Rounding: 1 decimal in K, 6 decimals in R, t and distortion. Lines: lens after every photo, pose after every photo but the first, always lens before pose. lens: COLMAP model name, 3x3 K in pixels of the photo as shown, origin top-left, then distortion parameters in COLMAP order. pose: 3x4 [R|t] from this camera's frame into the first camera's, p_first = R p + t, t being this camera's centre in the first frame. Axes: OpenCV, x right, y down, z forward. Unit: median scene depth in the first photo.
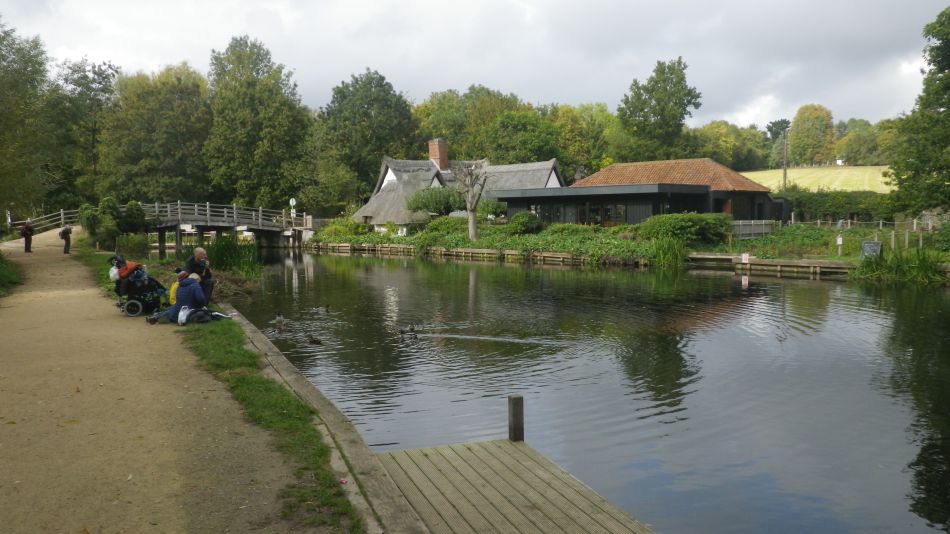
lens RADIAL K [[814.6, 0, 475.0], [0, 814.6, 267.0], [0, 0, 1]] dist [-0.009943, -0.004387]
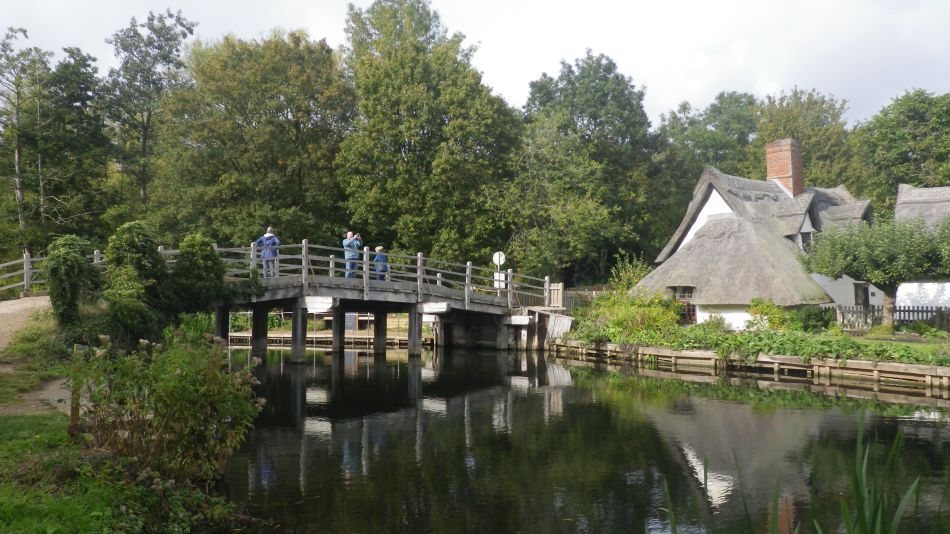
lens RADIAL K [[795.0, 0, 470.9], [0, 795.0, 272.6], [0, 0, 1]] dist [0.001821, -0.007560]
pose [[0.995987, 0.017022, -0.087868, -0.200252], [-0.024885, 0.995704, -0.089182, -0.024913], [0.085972, 0.091010, 0.992132, 0.498364]]
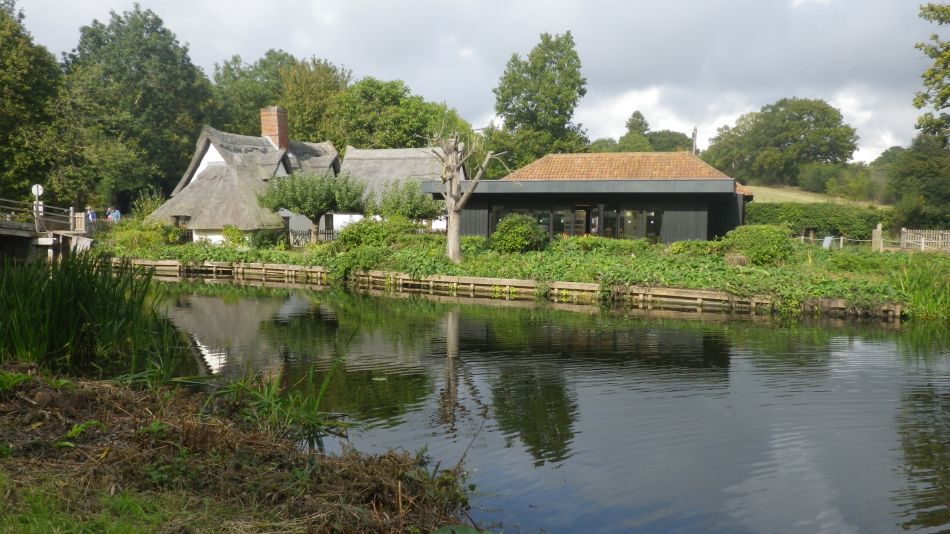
lens RADIAL K [[795.0, 0, 470.9], [0, 795.0, 272.6], [0, 0, 1]] dist [0.001821, -0.007560]
pose [[0.929325, 0.000305, 0.369262, -0.142149], [-0.000596, 1.000000, 0.000672, -0.017304], [-0.369262, -0.000845, 0.929325, 0.313124]]
